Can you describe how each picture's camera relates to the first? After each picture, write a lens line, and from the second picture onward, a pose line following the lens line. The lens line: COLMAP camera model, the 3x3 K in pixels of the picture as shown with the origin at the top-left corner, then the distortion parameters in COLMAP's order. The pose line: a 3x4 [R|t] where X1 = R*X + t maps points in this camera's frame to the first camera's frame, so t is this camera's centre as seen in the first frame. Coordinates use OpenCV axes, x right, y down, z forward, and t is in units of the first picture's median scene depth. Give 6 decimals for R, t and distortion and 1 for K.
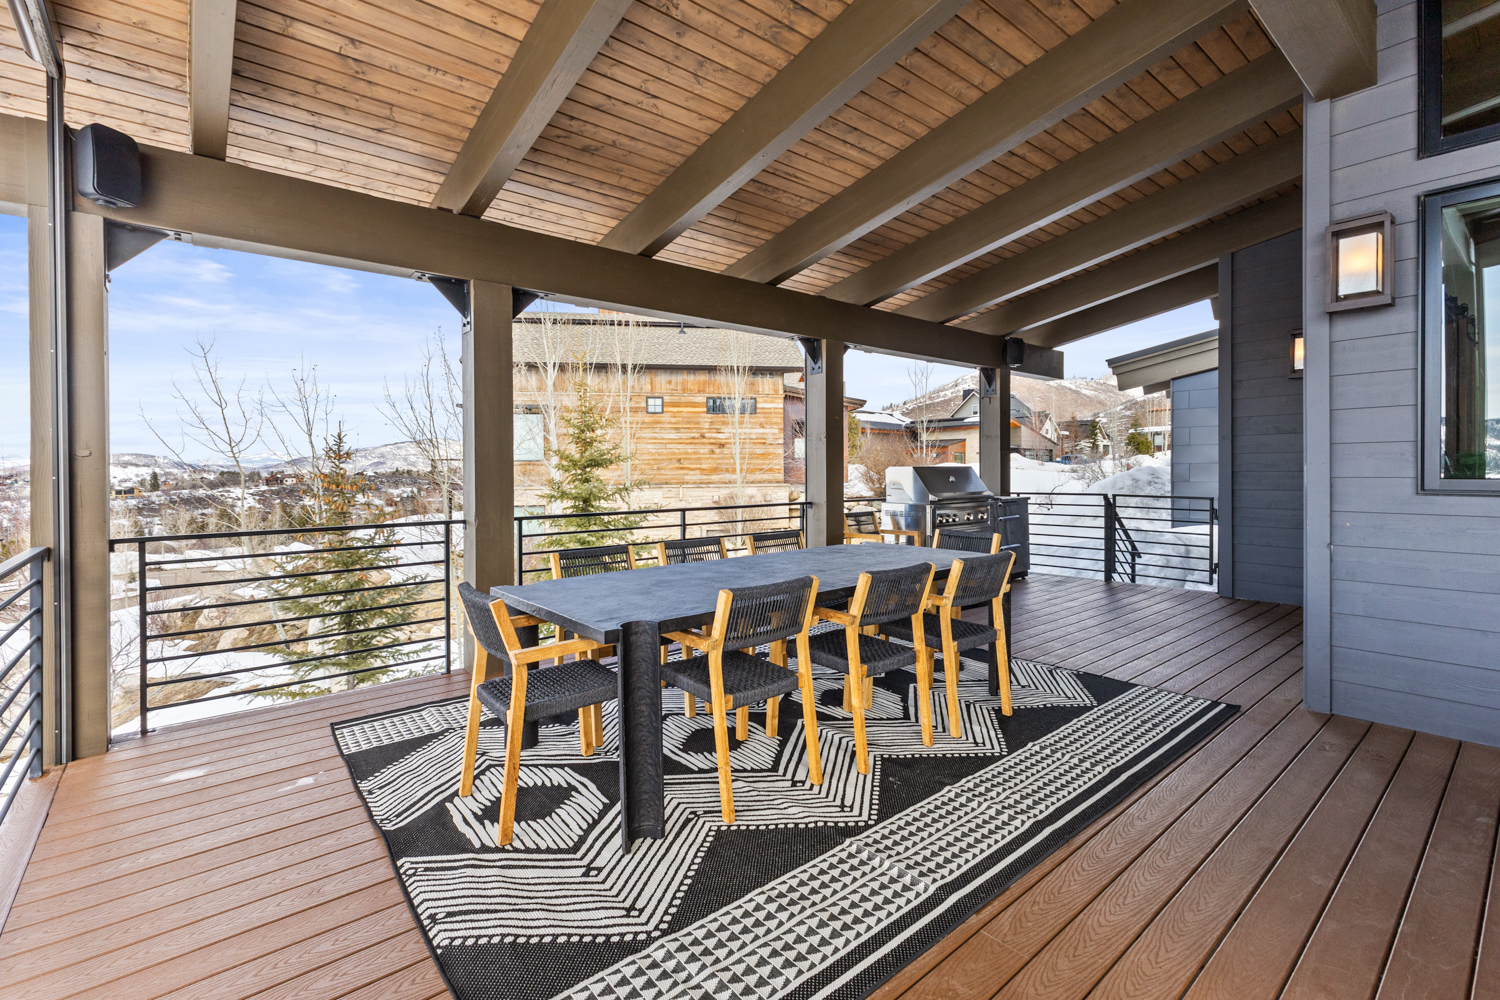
lens RADIAL K [[668.9, 0, 753.4], [0, 668.9, 486.3], [0, 0, 1]] dist [0.013362, -0.004783]
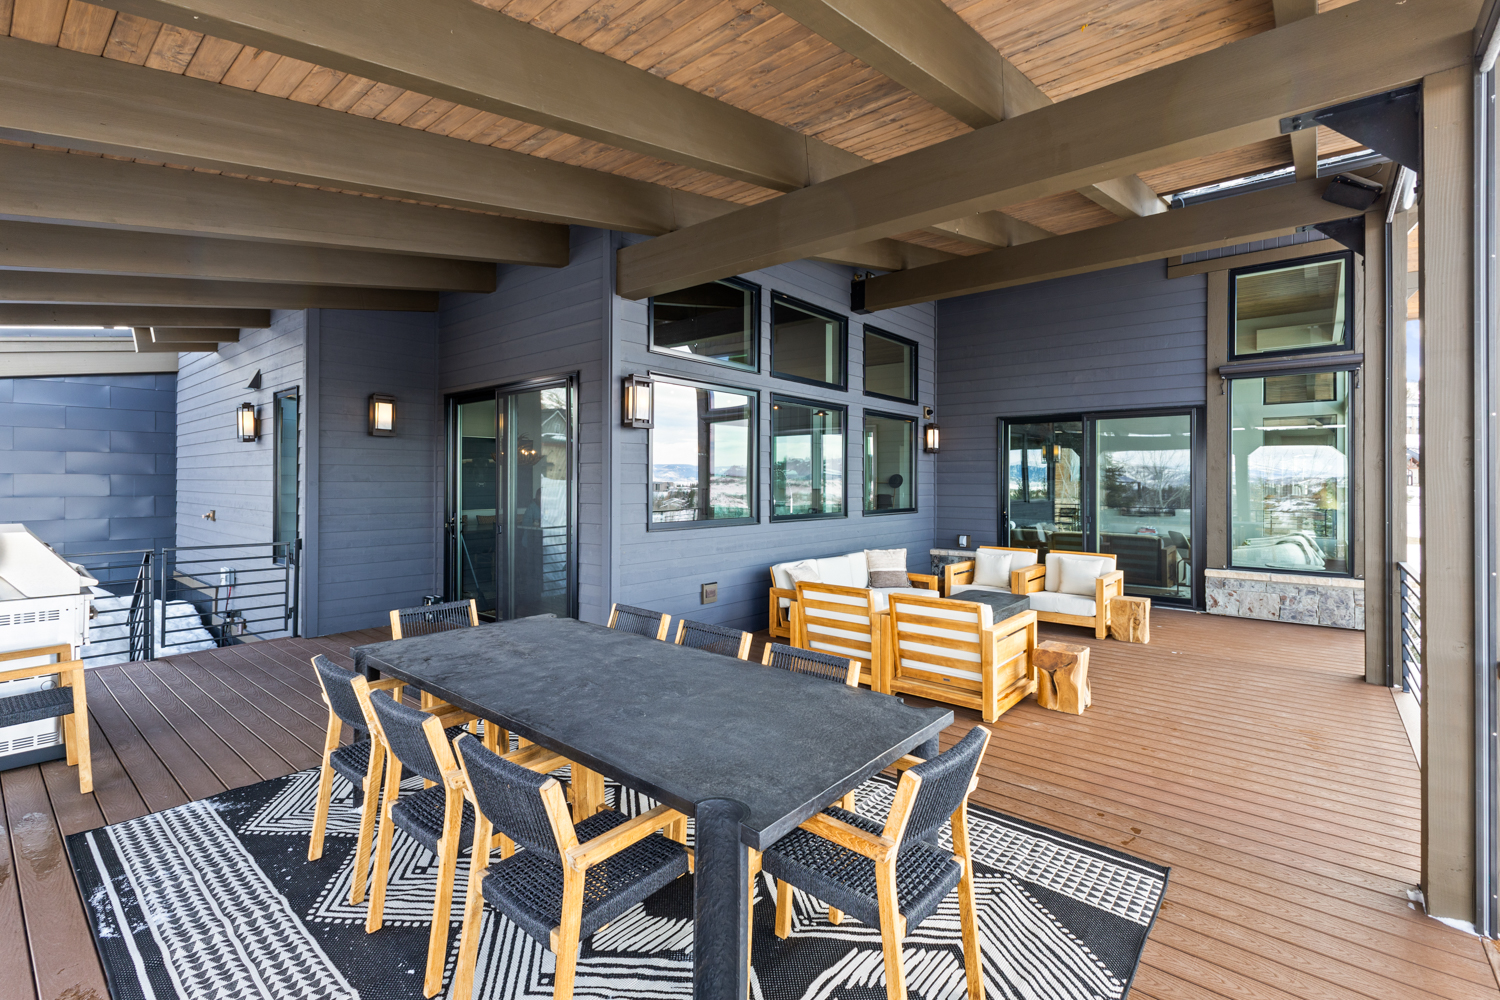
lens RADIAL K [[668.9, 0, 751.6], [0, 668.9, 490.4], [0, 0, 1]] dist [0.013362, -0.004783]
pose [[-0.183071, 0.002805, 0.983096, -0.683314], [0.015308, 0.999883, -0.000002, -0.080650], [-0.982980, 0.015049, -0.183093, 0.835070]]
